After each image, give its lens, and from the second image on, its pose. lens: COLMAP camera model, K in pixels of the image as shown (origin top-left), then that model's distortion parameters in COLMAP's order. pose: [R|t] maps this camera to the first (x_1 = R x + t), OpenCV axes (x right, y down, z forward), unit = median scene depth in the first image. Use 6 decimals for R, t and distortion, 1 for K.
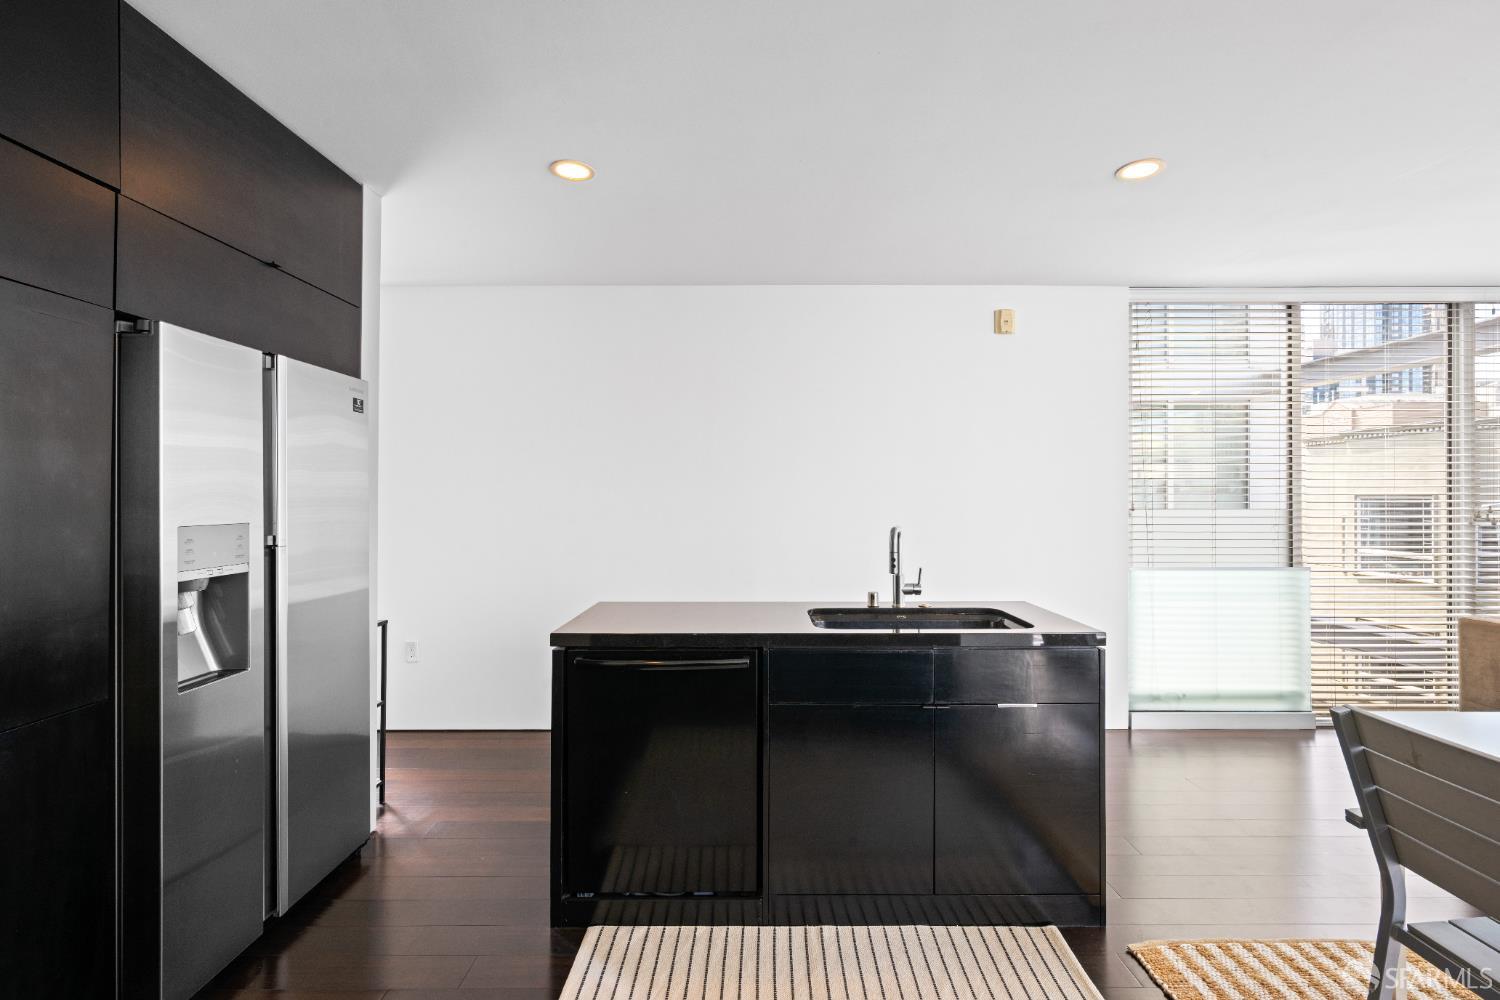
lens RADIAL K [[655.7, 0, 750.0], [0, 655.7, 500.0], [0, 0, 1]] dist [-0.045962, 0.000064]
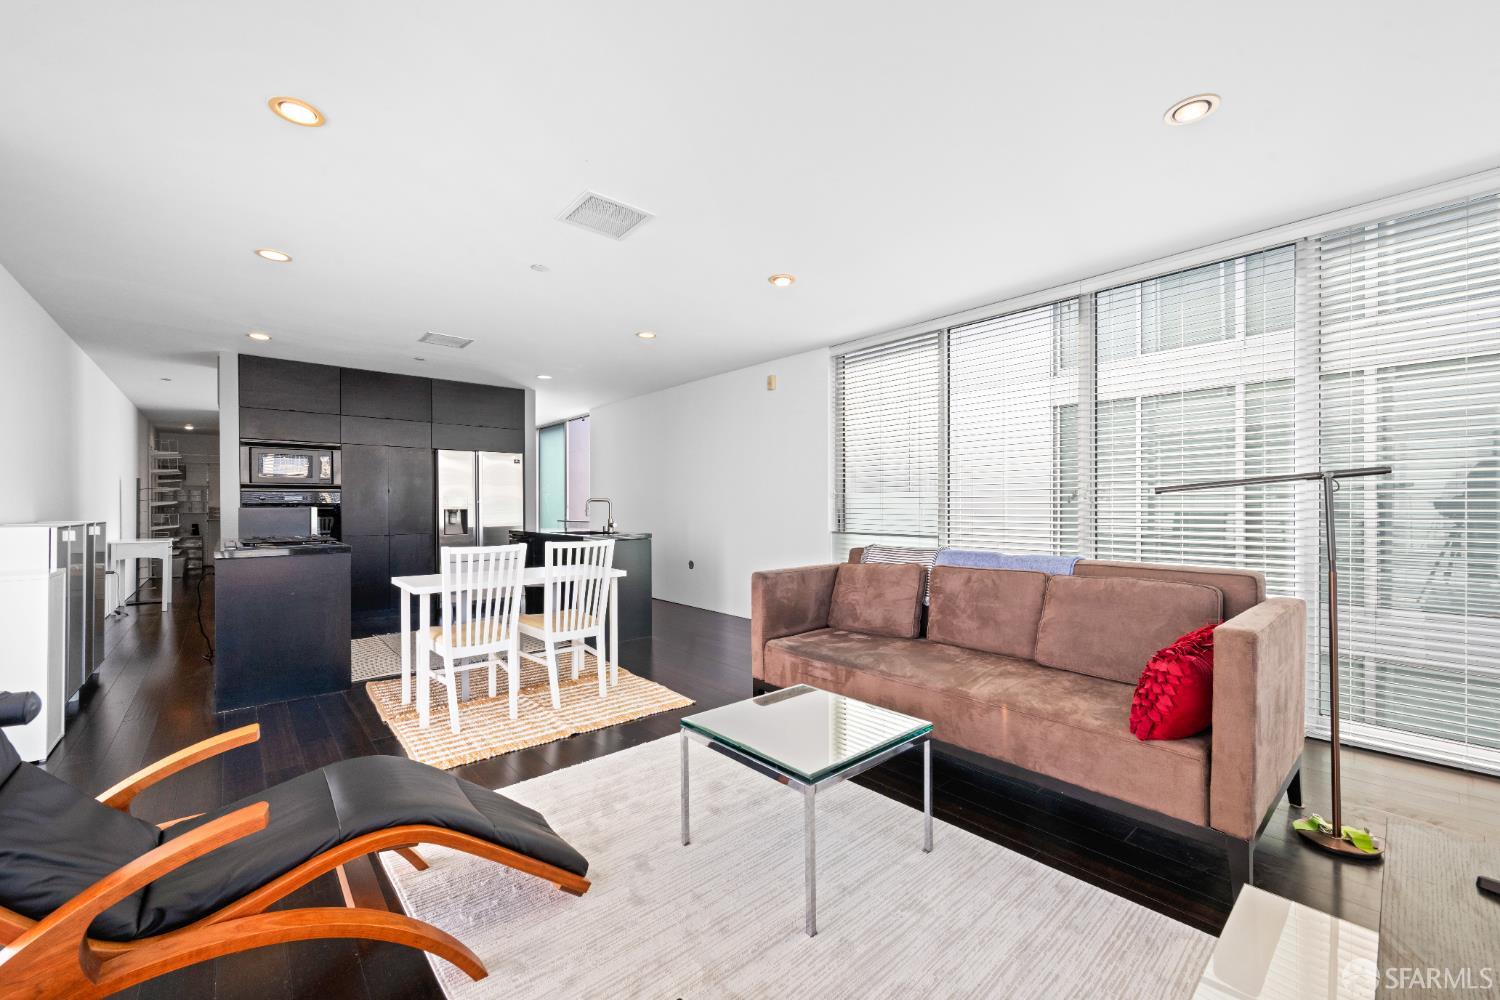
lens RADIAL K [[591.0, 0, 754.3], [0, 591.0, 491.9], [0, 0, 1]] dist [-0.000034, -0.000009]
pose [[0.679110, -0.003389, -0.734029, 1.458057], [0.005873, 0.999982, 0.000817, -0.000202], [0.734013, -0.004866, 0.679118, -0.049429]]
